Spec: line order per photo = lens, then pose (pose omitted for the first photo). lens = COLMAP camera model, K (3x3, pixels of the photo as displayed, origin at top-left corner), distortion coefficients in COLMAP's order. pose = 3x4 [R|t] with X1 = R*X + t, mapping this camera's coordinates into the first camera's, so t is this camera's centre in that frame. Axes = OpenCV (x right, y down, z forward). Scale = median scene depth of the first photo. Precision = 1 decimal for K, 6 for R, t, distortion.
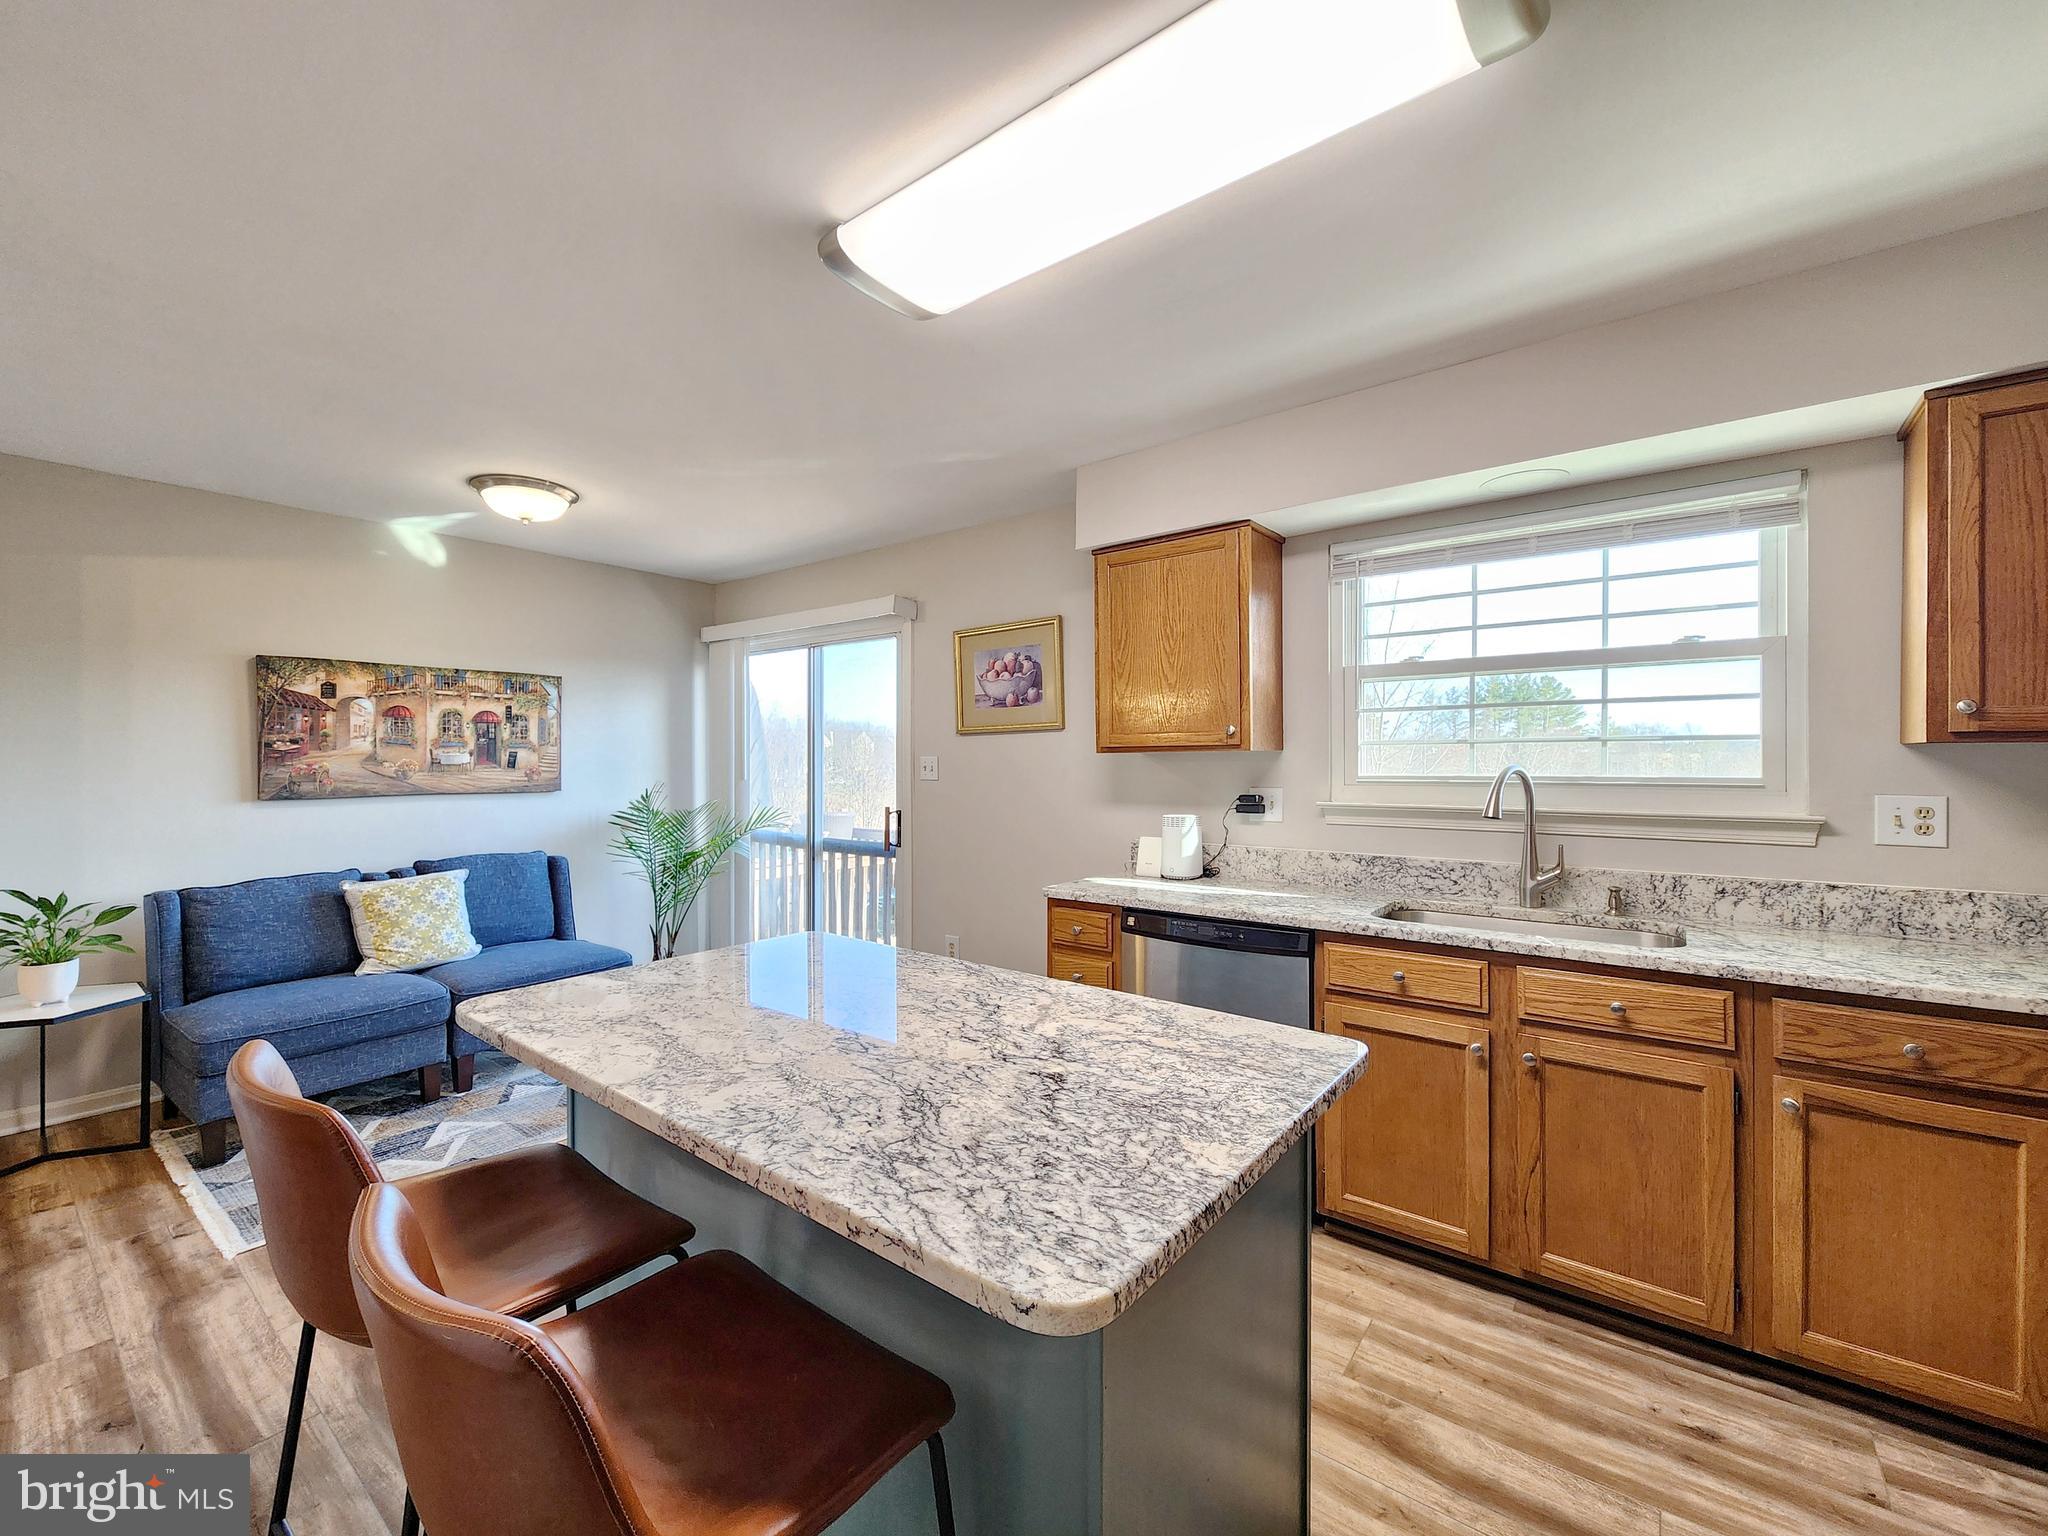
lens RADIAL K [[836.3, 0, 1026.5], [0, 836.3, 759.1], [0, 0, 1]] dist [0.004098, -0.005467]
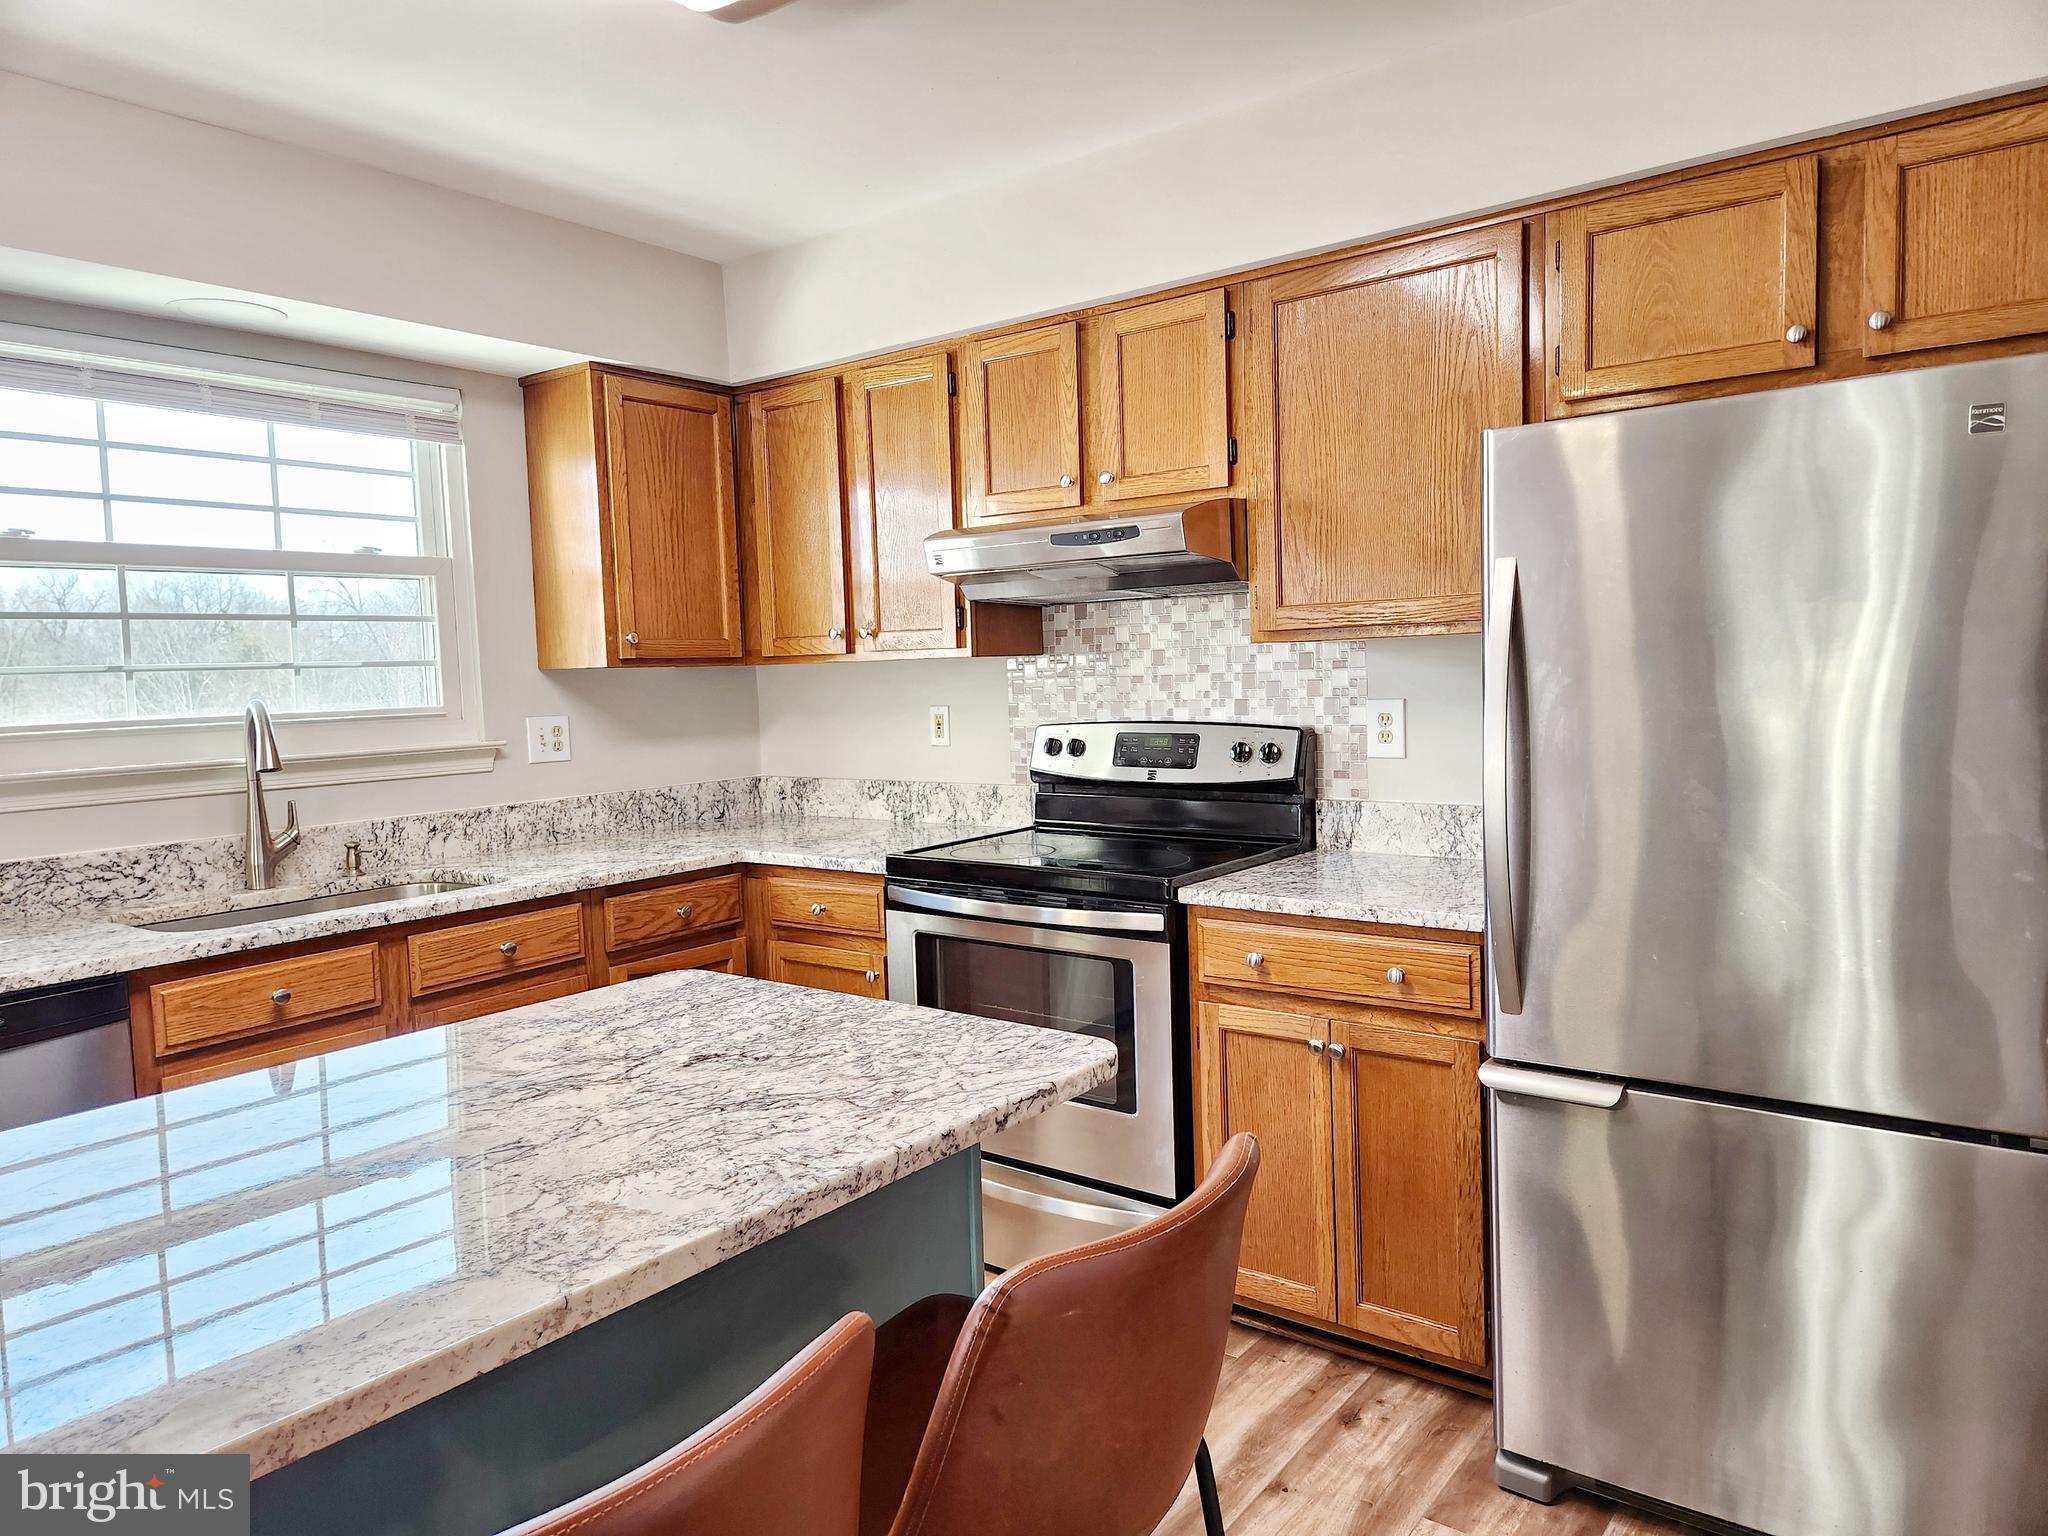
lens RADIAL K [[1358.8, 0, 1006.5], [0, 1358.8, 753.8], [0, 0, 1]] dist [0.072125, -0.047297]
pose [[-0.004295, -0.061691, 0.998086, -0.548830], [0.031177, 0.997602, 0.061795, -0.000060], [-0.999505, 0.031383, -0.002361, 0.286566]]
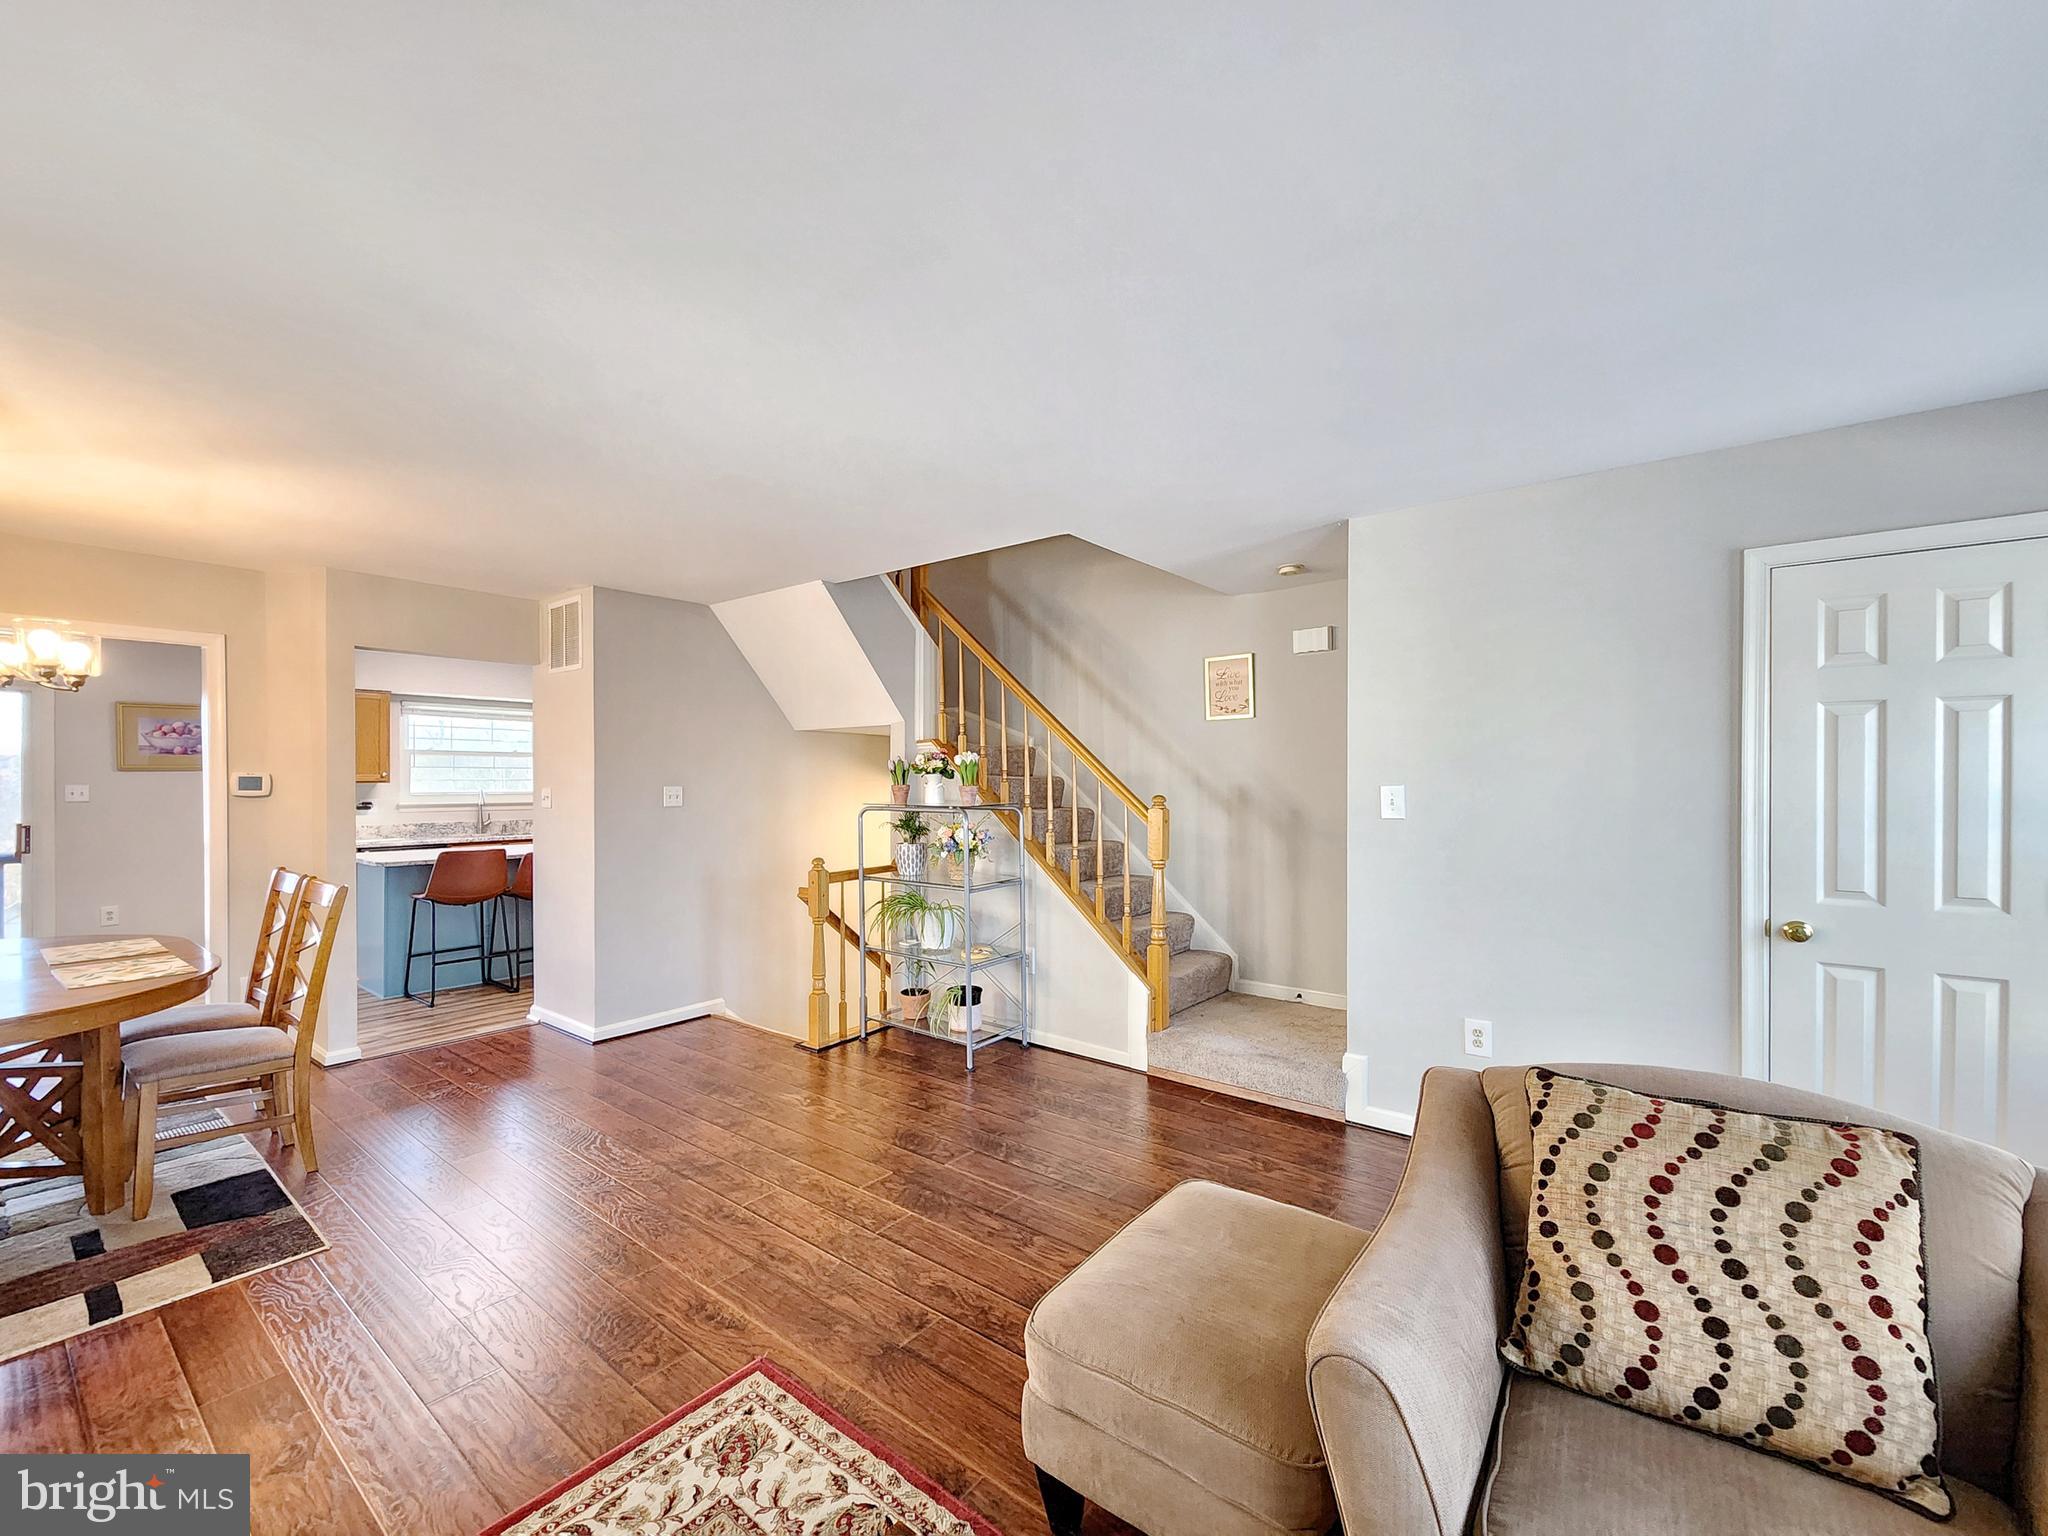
lens RADIAL K [[836.3, 0, 966.1], [0, 836.3, 793.0], [0, 0, 1]] dist [0.004098, -0.005467]
pose [[0.035894, -0.011384, 0.999291, -2.129993], [-0.007116, 0.999907, 0.011646, -0.021776], [-0.999330, -0.007529, 0.035810, -0.802011]]
